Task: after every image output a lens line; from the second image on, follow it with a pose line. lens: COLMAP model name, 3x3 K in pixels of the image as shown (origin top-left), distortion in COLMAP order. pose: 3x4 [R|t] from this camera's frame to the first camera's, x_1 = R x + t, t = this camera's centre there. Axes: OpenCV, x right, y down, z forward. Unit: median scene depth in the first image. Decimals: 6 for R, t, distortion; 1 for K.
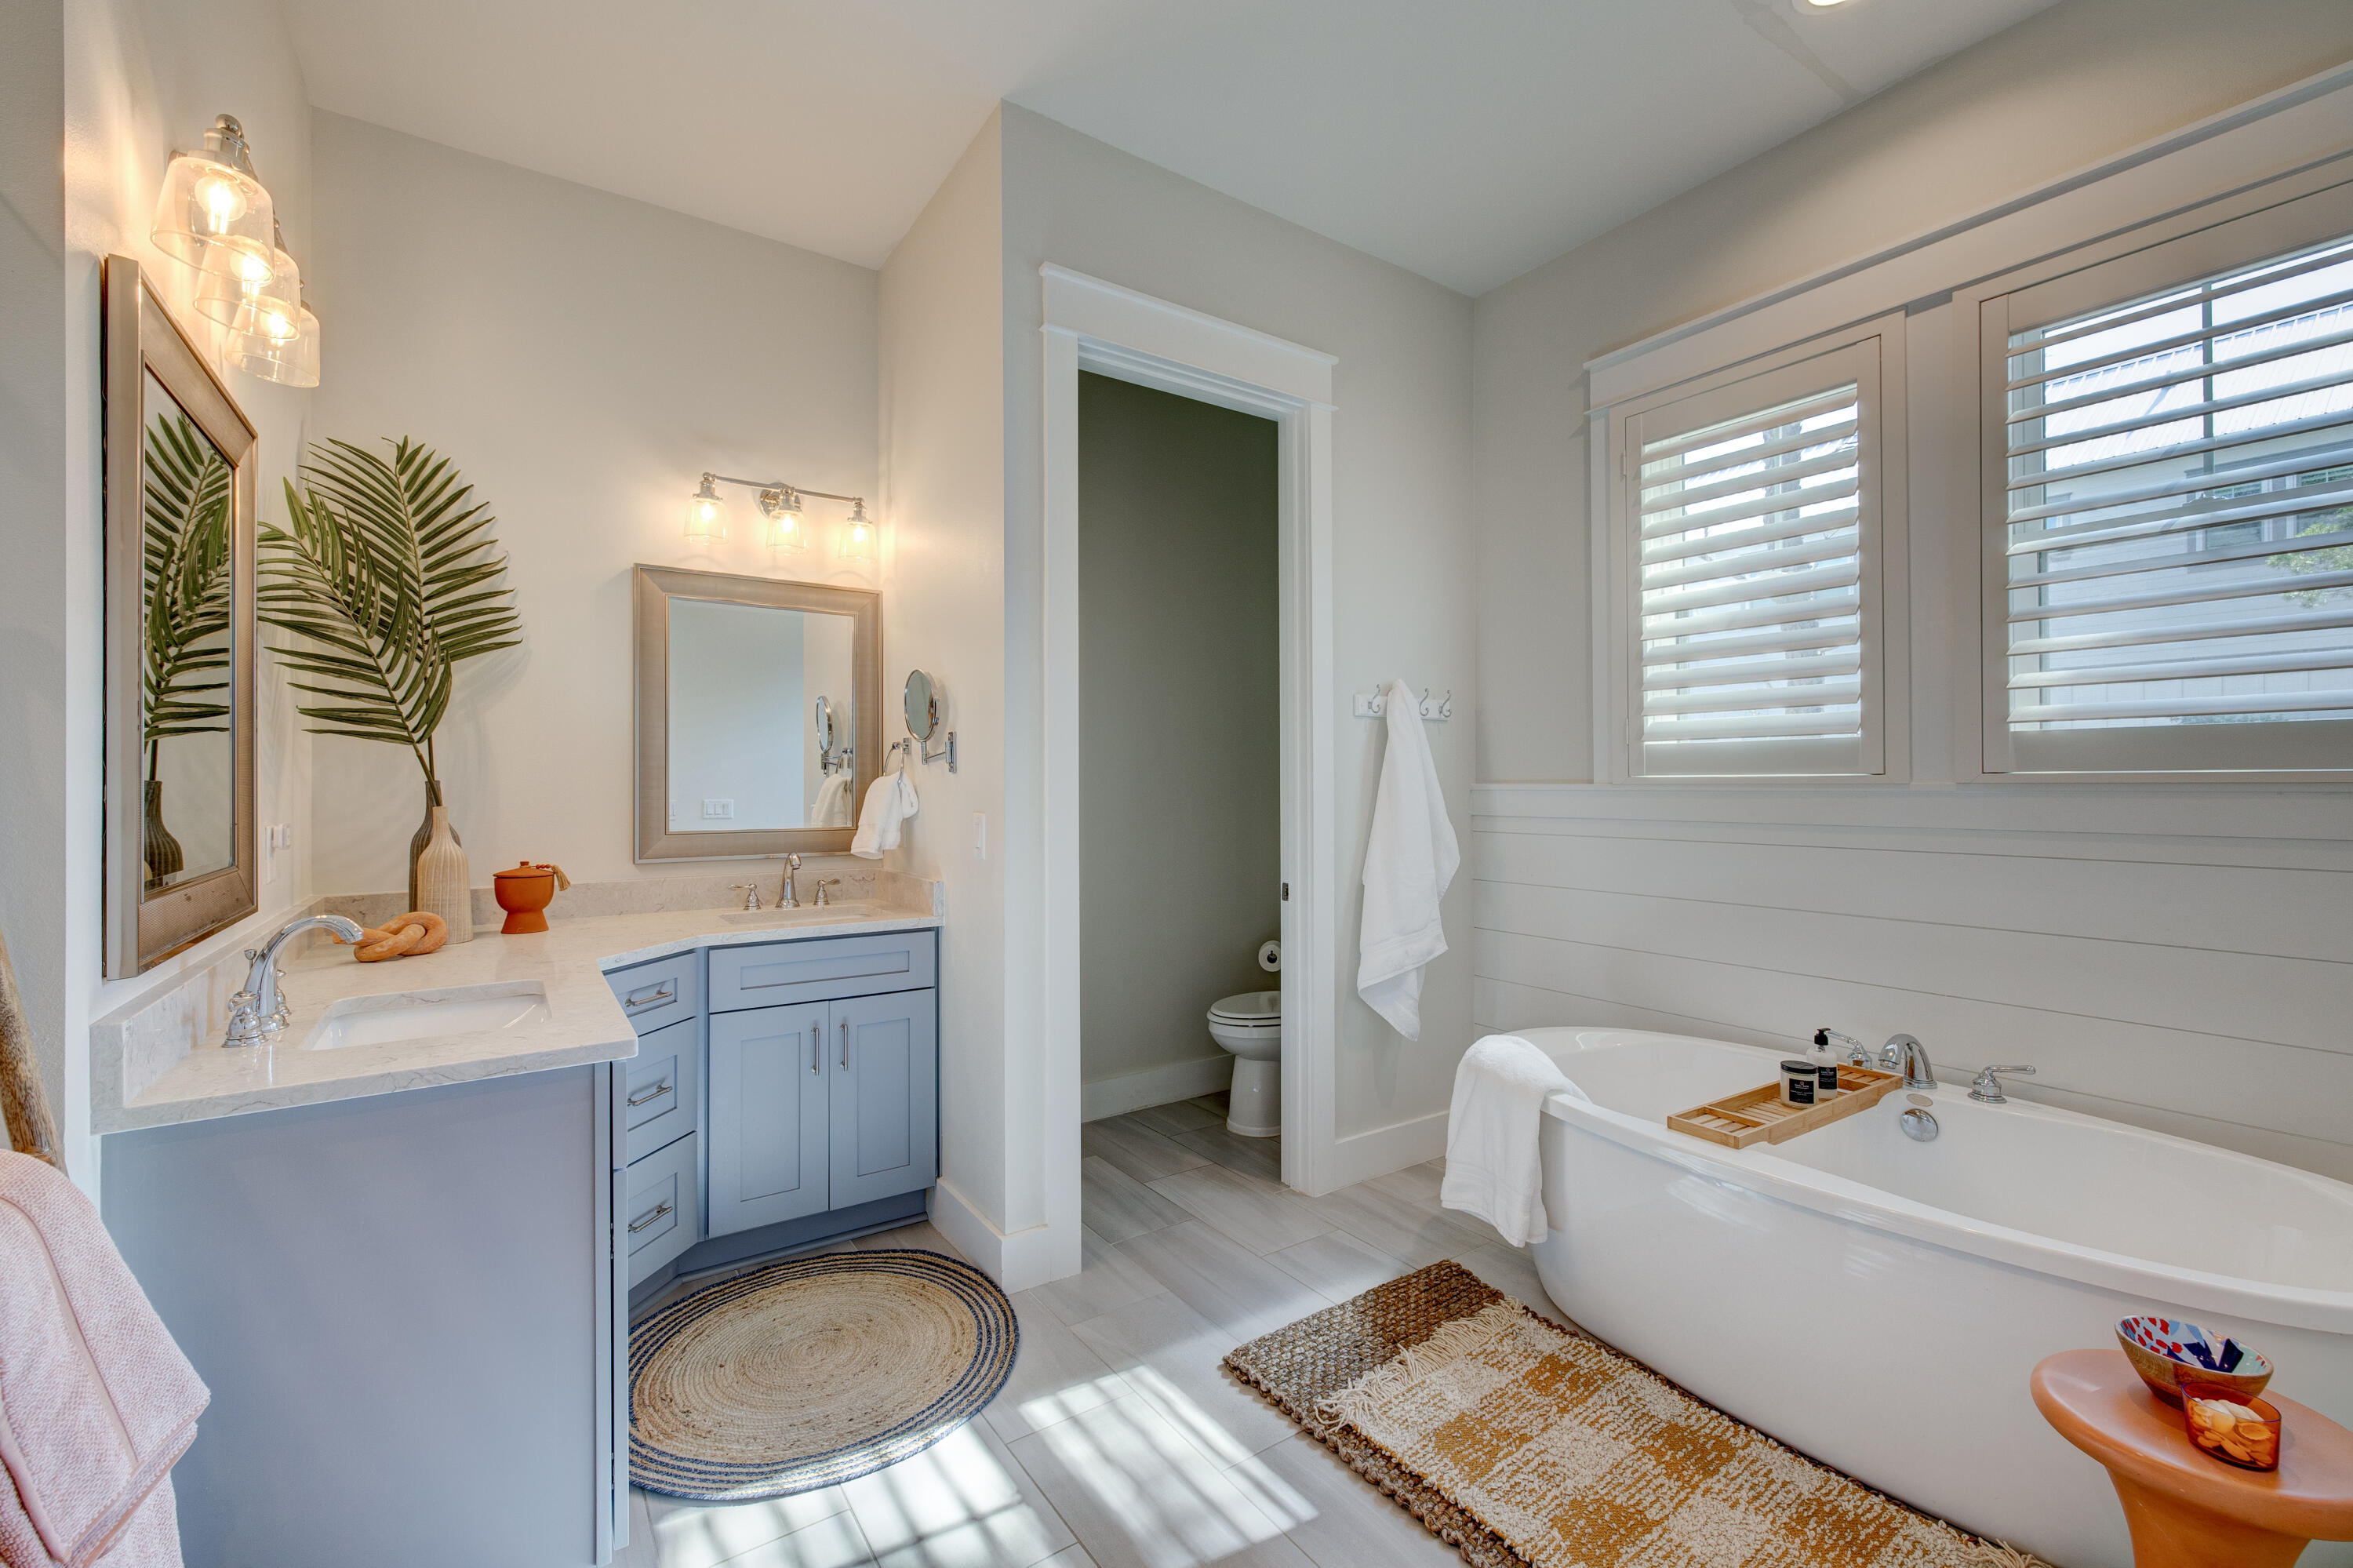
lens RADIAL K [[982.5, 0, 1174.4], [0, 982.5, 781.7], [0, 0, 1]] dist [0.000904, -0.000990]
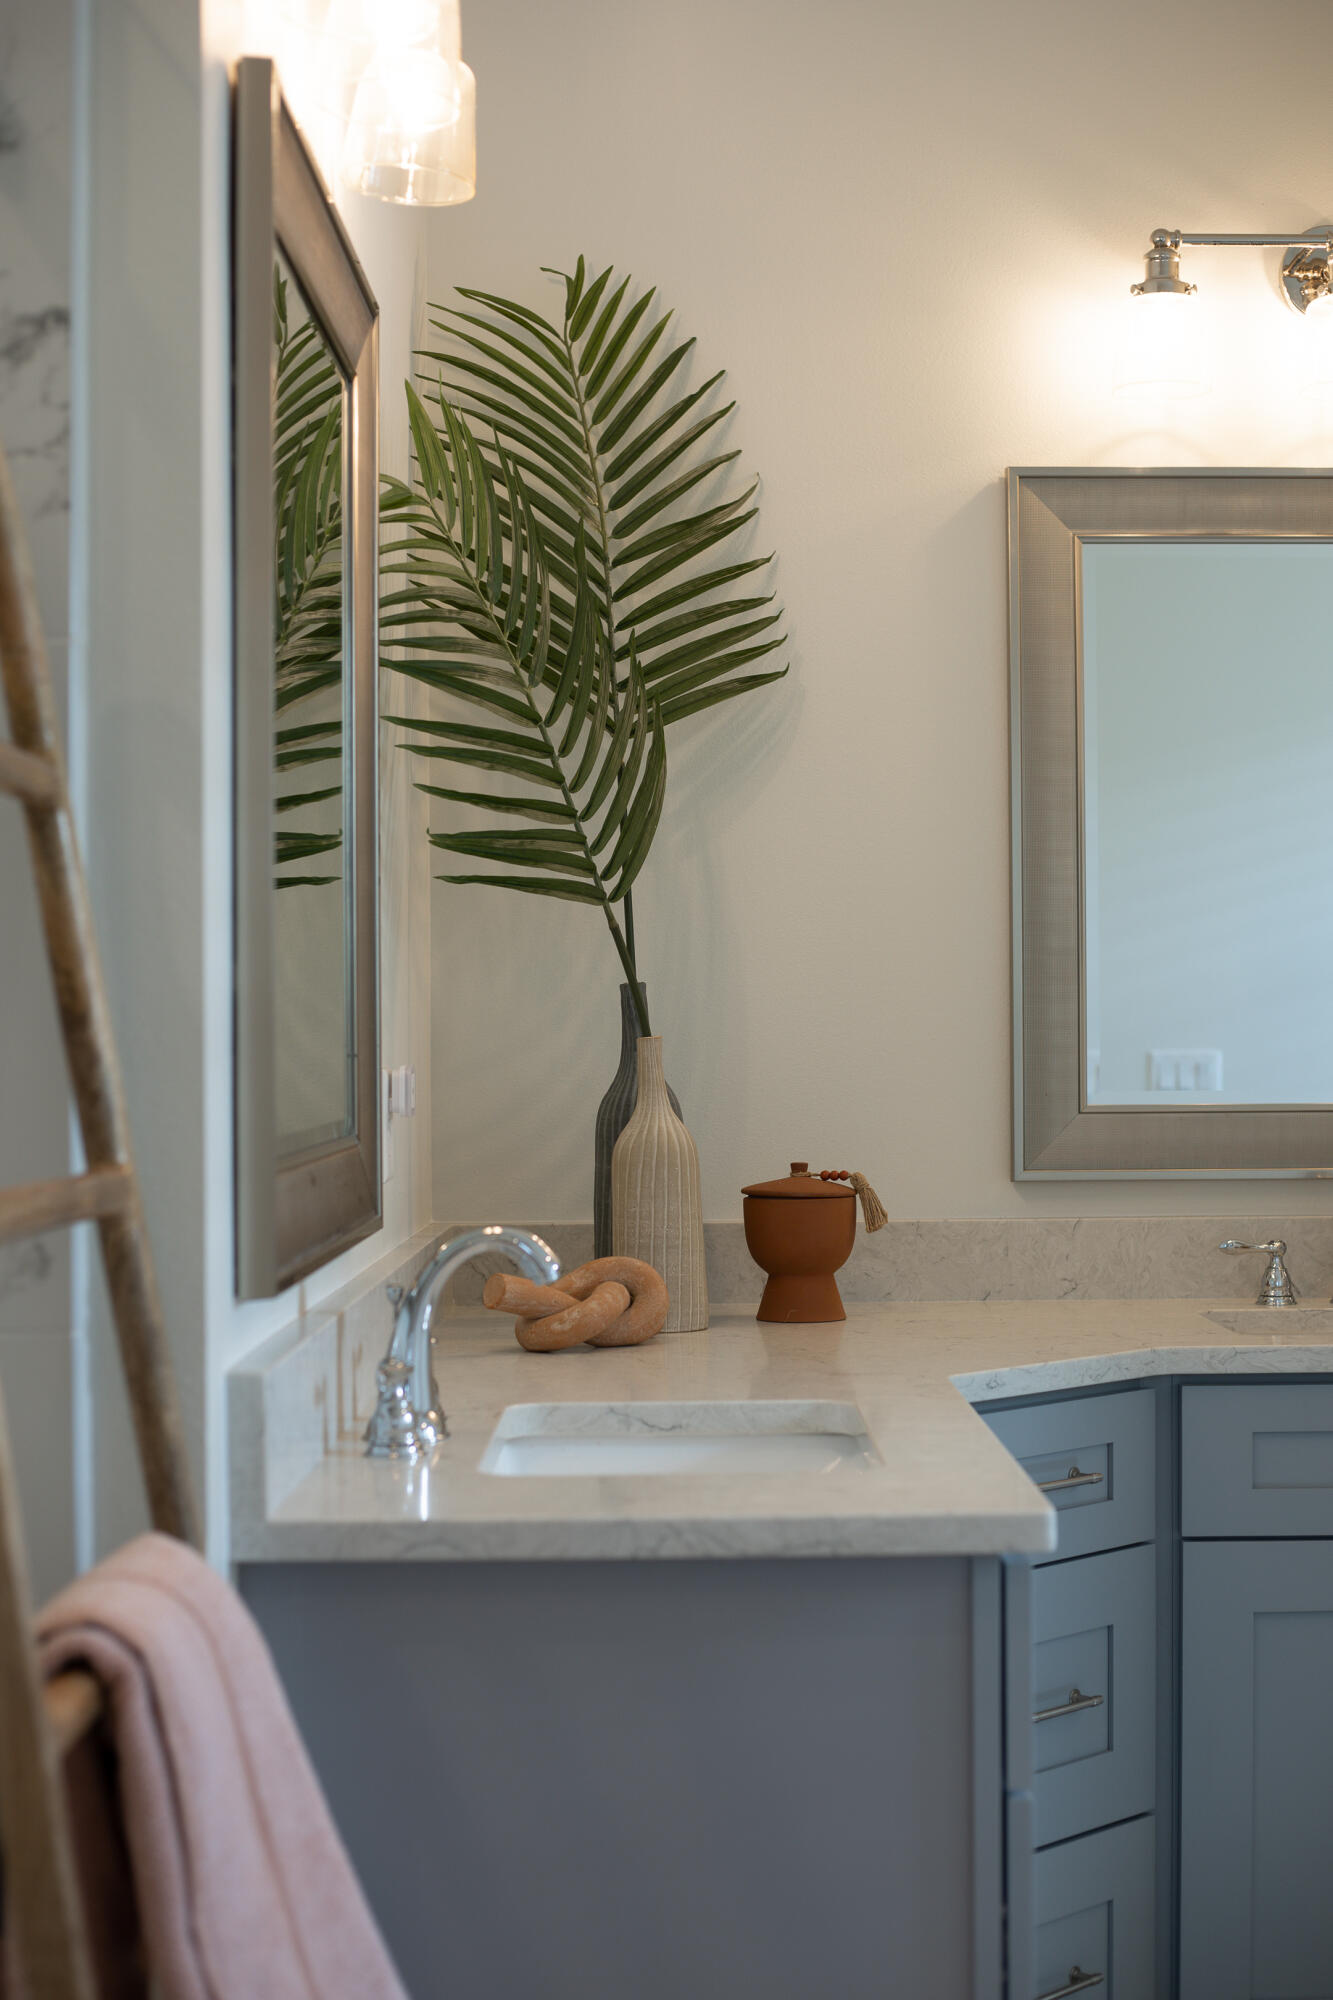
lens RADIAL K [[2939.4, 0, 673.8], [0, 2939.4, 994.1], [0, 0, 1]] dist [-0.091998, 0.000000]
pose [[0.823083, -0.012042, -0.567793, 0.050197], [0.005904, 0.999903, -0.012647, 0.021522], [0.567890, 0.007057, 0.823074, -0.132203]]
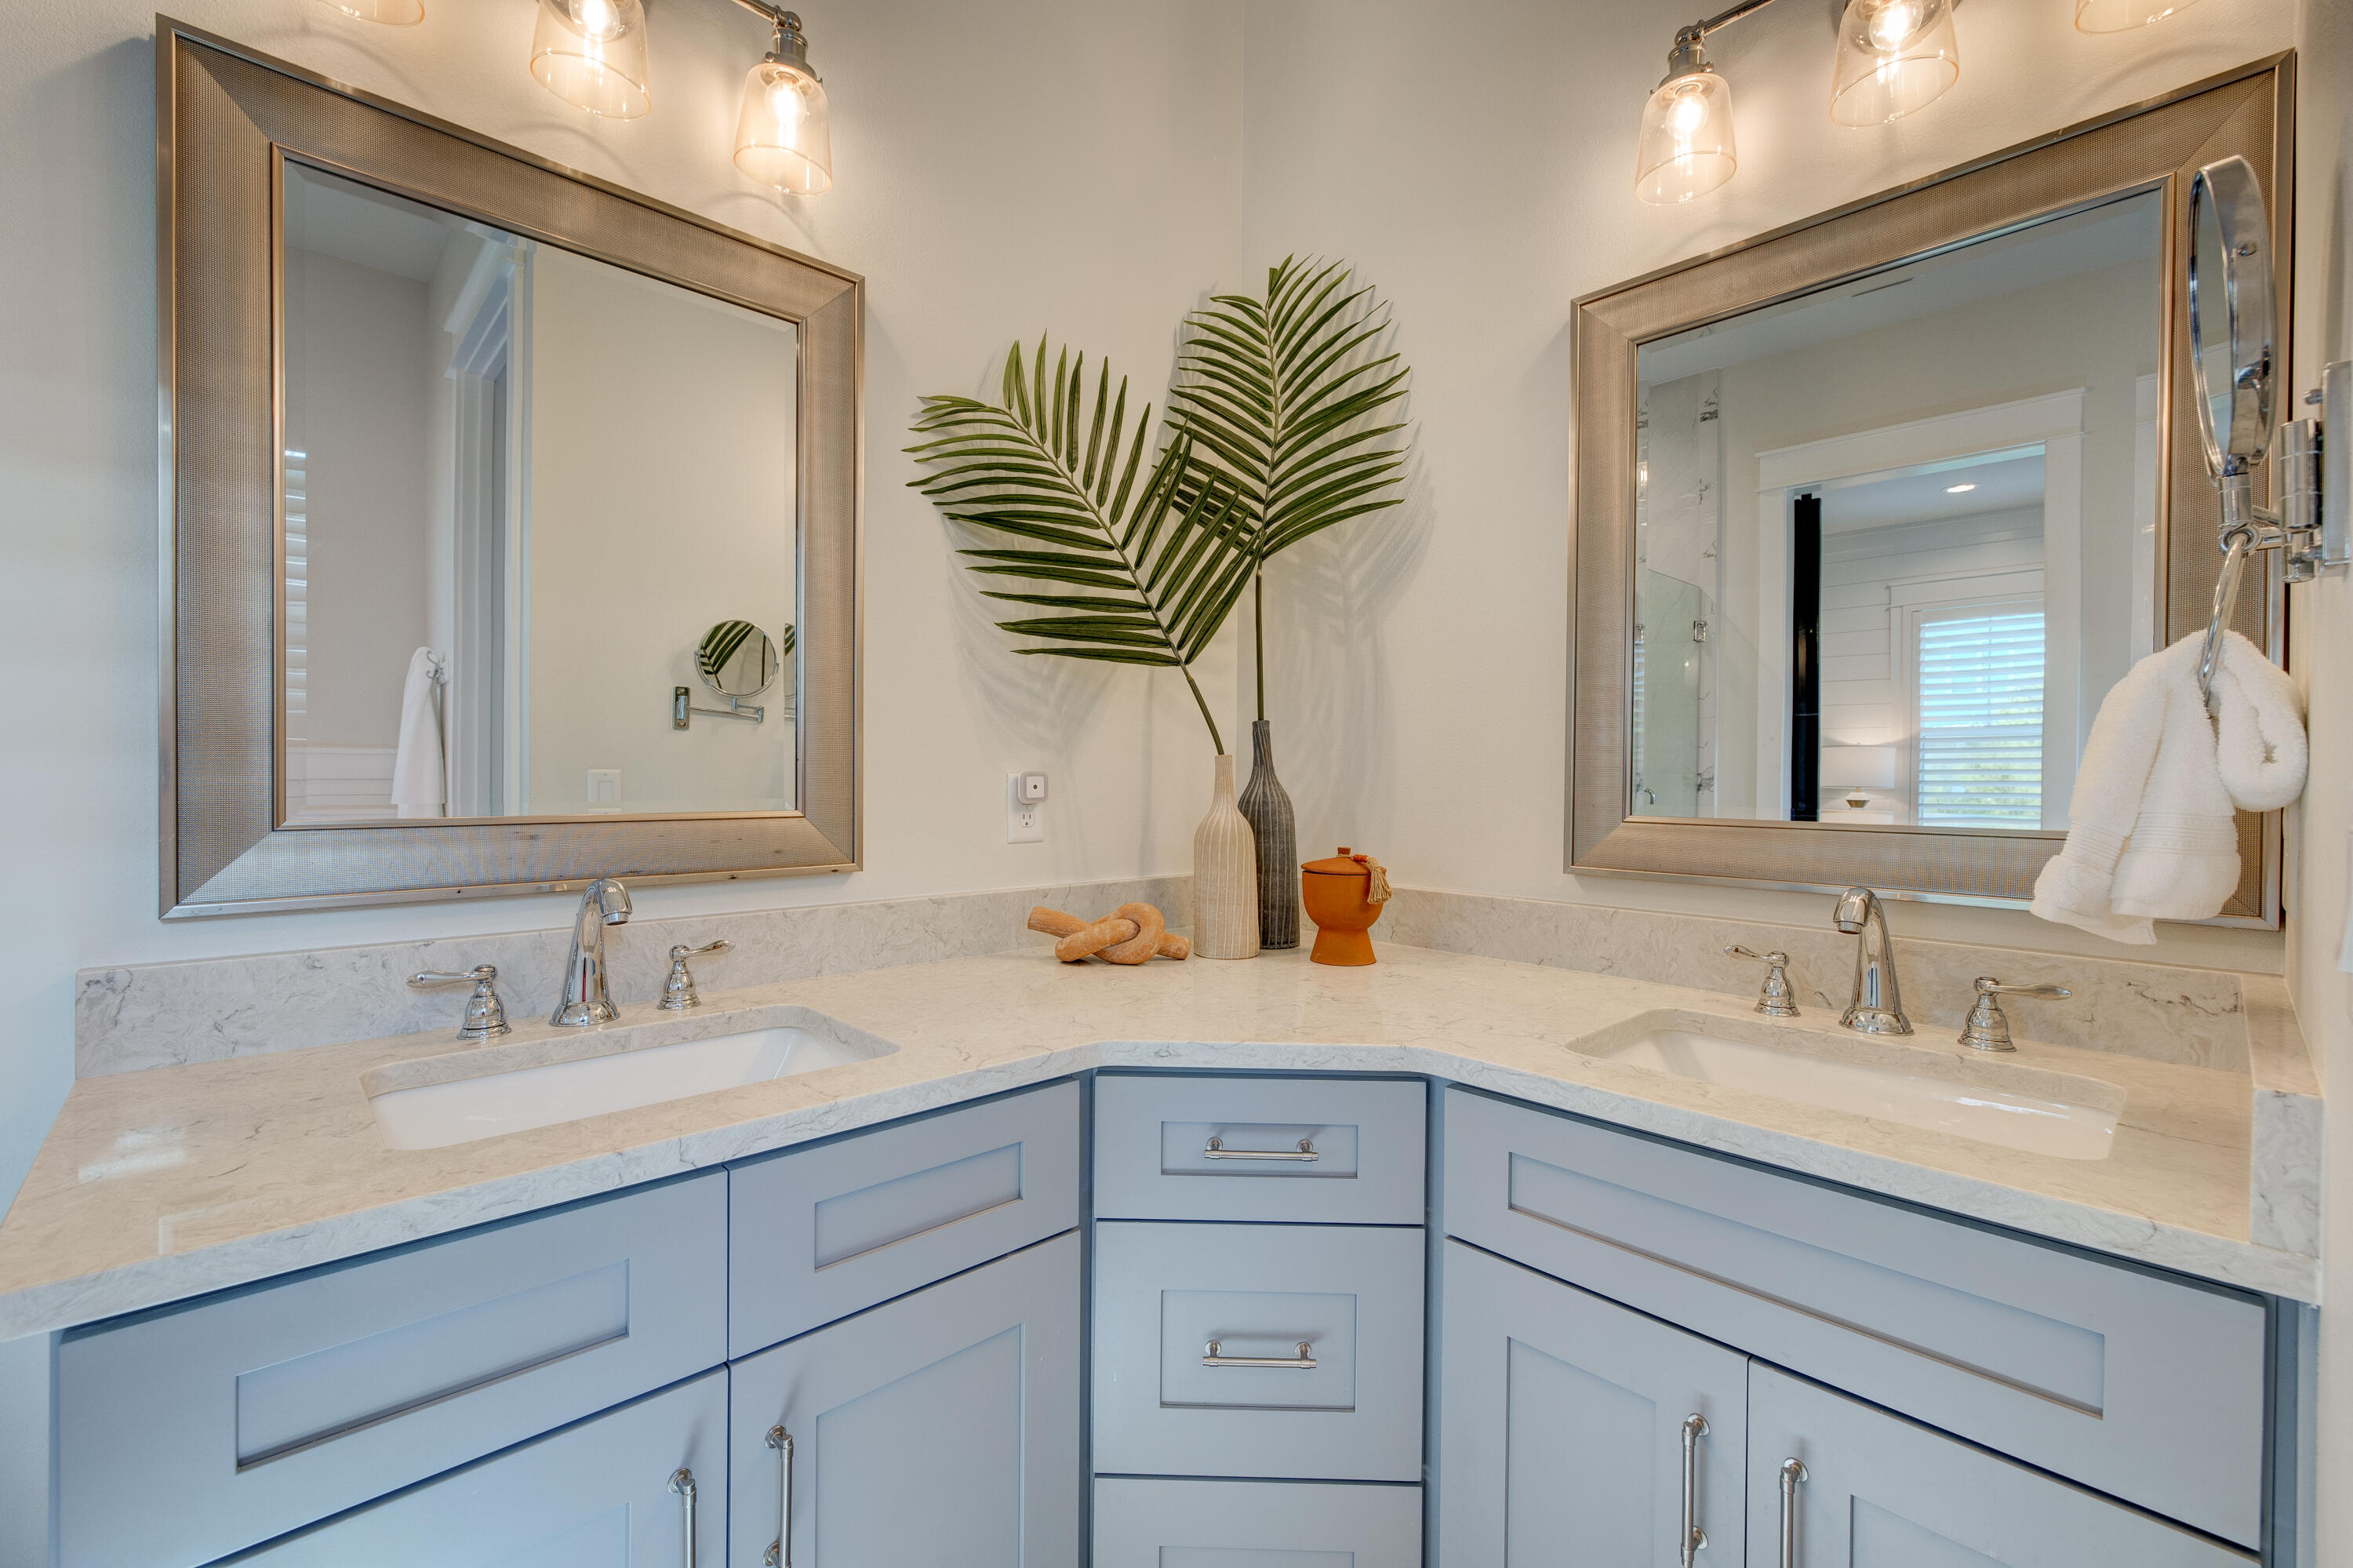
lens RADIAL K [[982.5, 0, 1168.4], [0, 982.5, 782.1], [0, 0, 1]] dist [0.000904, -0.000990]
pose [[0.154251, 0.008267, -0.987997, -0.071870], [-0.006686, 0.999951, 0.007323, 0.037042], [0.988009, 0.005476, 0.154299, 0.816401]]
